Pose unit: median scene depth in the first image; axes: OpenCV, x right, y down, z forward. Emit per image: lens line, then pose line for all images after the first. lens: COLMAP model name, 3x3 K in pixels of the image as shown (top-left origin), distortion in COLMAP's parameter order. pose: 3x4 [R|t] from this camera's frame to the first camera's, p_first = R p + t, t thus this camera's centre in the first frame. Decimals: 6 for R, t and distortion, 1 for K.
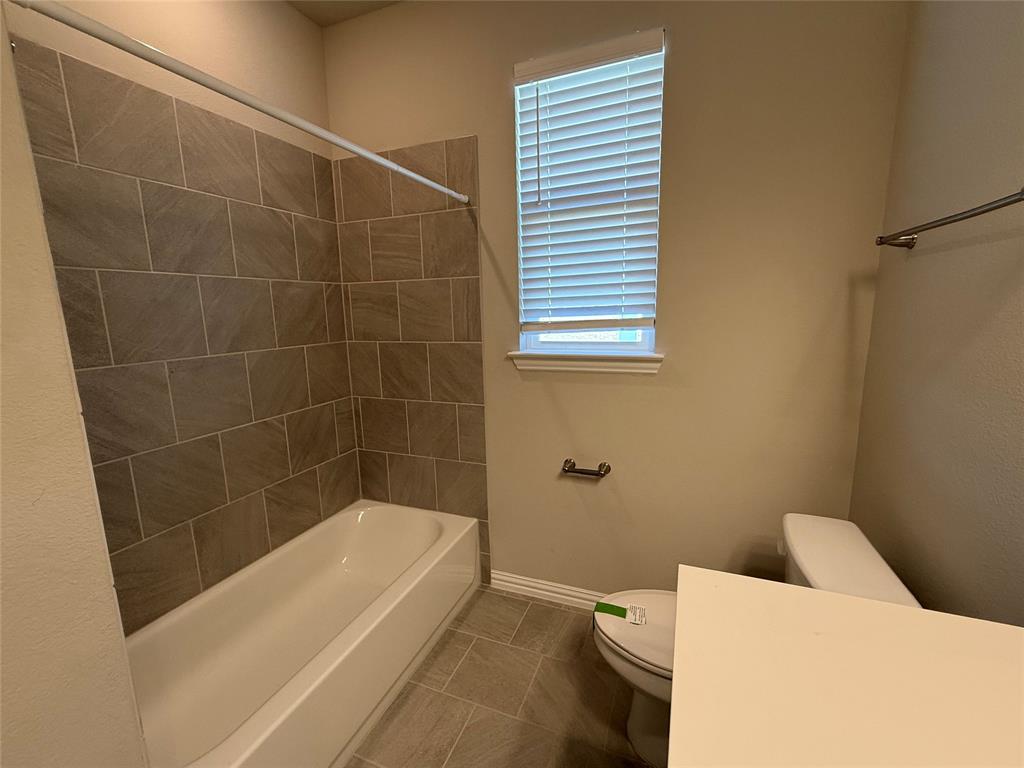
lens RADIAL K [[440.6, 0, 511.1], [0, 440.6, 378.4], [0, 0, 1]] dist [0.002741, 0.000381]
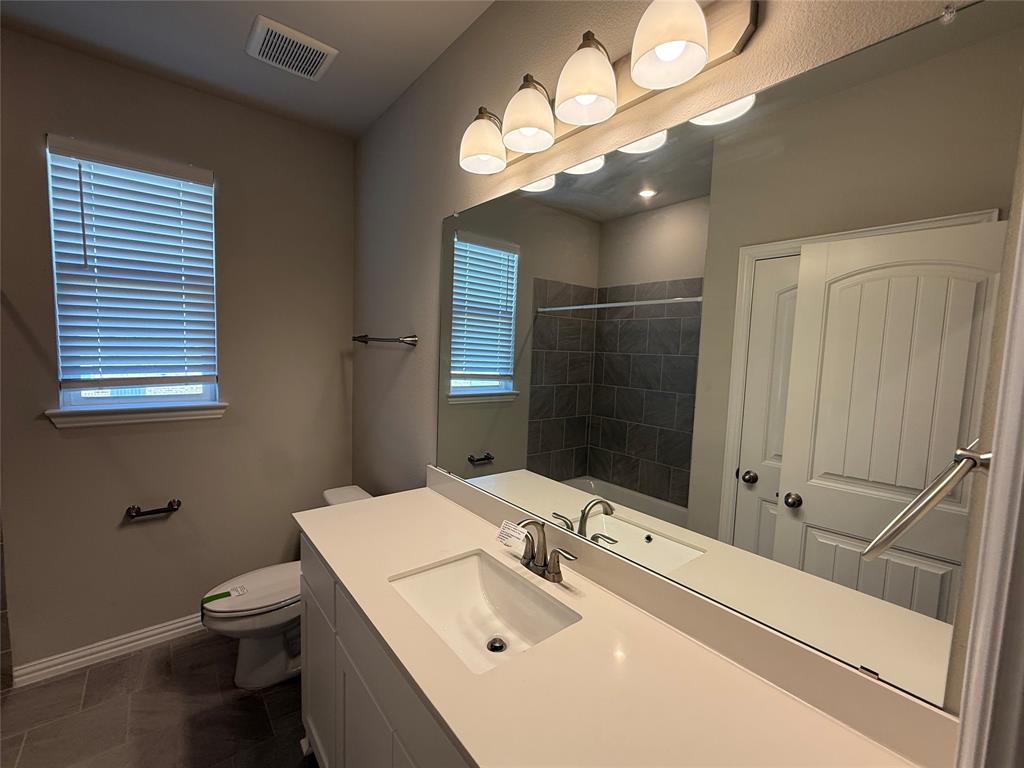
lens RADIAL K [[408.8, 0, 509.9], [0, 408.8, 384.0], [0, 0, 1]] dist [0.000030, -0.000141]
pose [[0.448709, -0.024773, 0.893334, -0.347426], [0.104282, 0.994238, -0.024808, 0.009082], [-0.887573, 0.104290, 0.448707, -0.300186]]
